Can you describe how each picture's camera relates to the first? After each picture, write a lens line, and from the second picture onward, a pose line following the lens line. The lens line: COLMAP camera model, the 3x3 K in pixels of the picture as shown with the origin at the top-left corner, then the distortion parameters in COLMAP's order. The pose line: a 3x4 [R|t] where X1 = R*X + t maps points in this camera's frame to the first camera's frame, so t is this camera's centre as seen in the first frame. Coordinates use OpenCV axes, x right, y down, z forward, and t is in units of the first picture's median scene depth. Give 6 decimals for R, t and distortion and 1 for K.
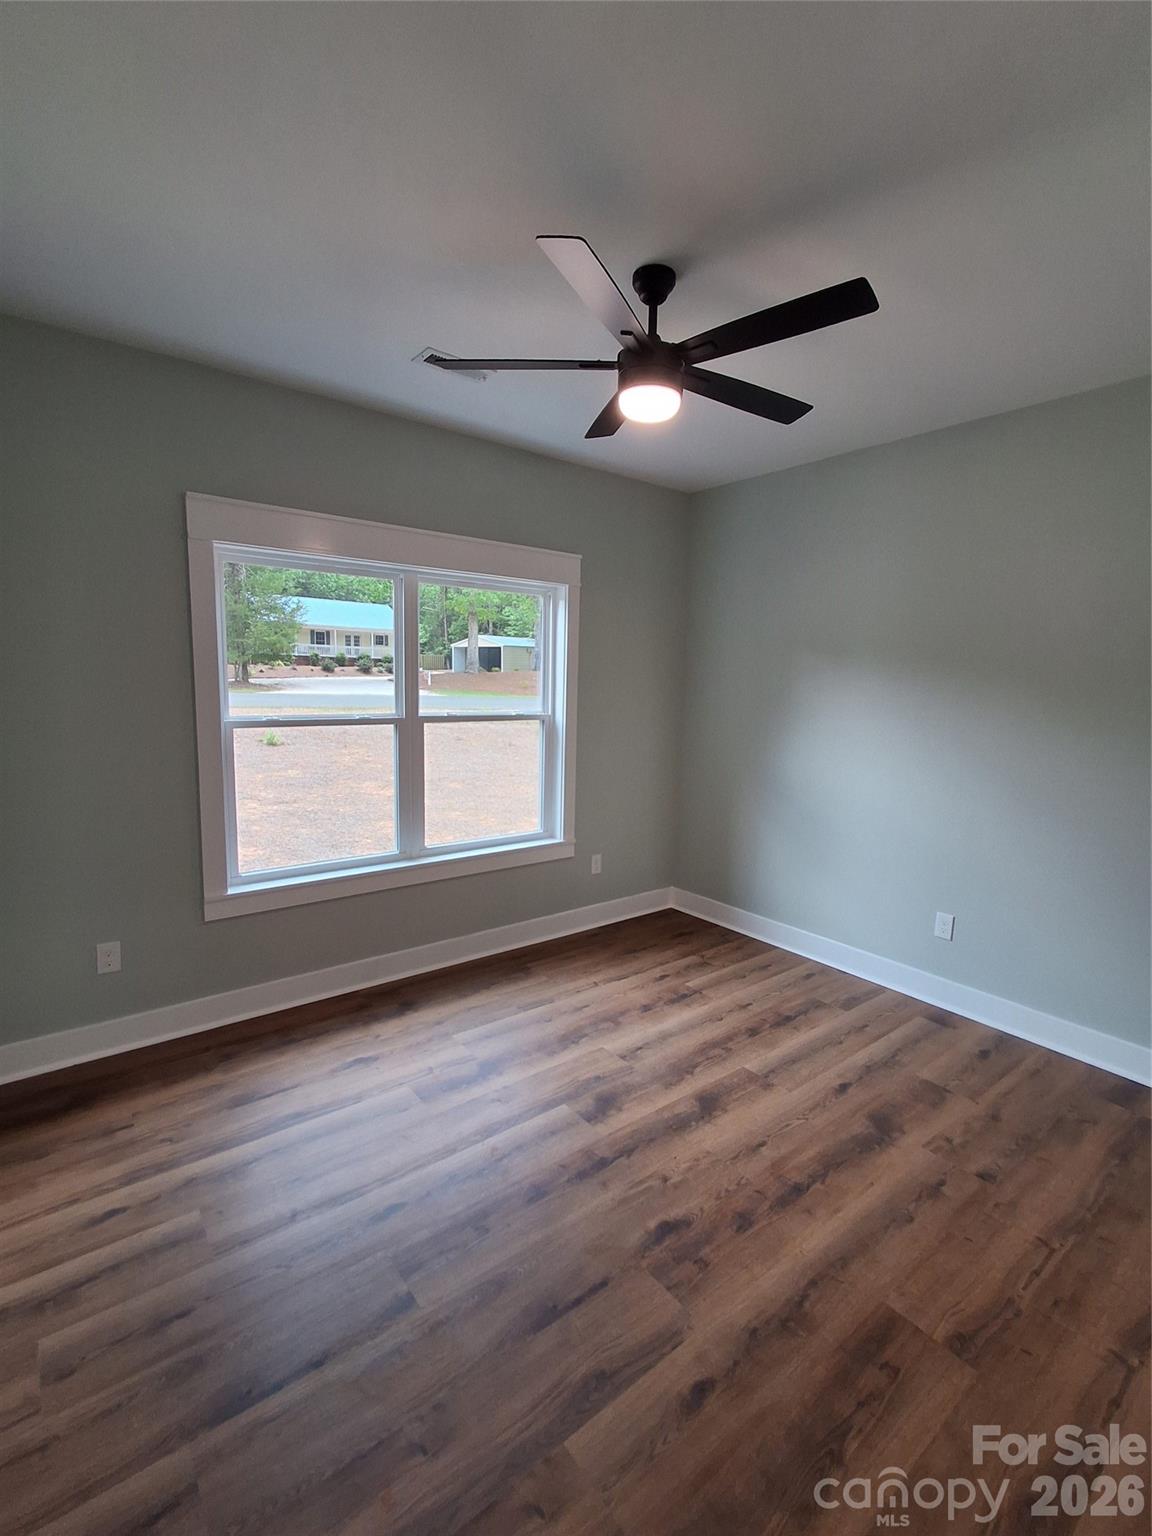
lens RADIAL K [[691.1, 0, 582.1], [0, 691.1, 763.4], [0, 0, 1]] dist [0.000474, 0.000223]
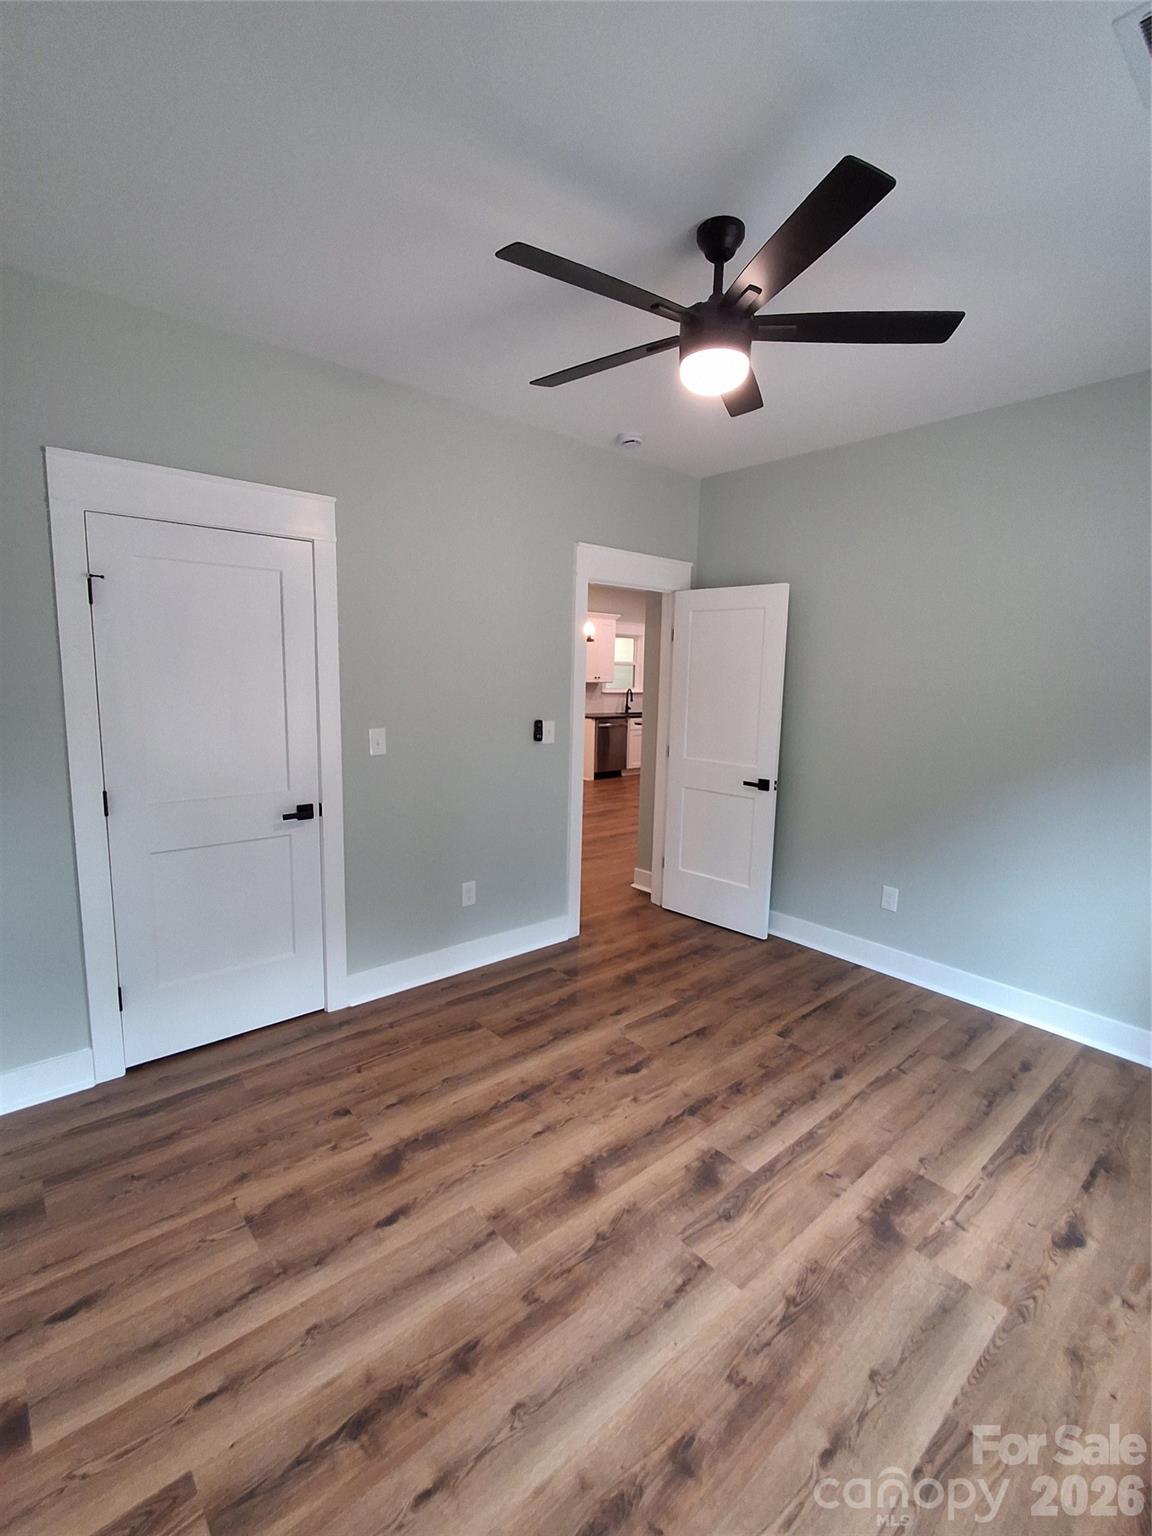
lens RADIAL K [[691.1, 0, 582.1], [0, 691.1, 763.4], [0, 0, 1]] dist [0.000474, 0.000223]
pose [[-0.997950, -0.035508, -0.053236, 0.256817], [-0.047712, 0.967262, 0.249255, -0.203874], [0.042643, 0.251284, -0.966974, 1.745604]]
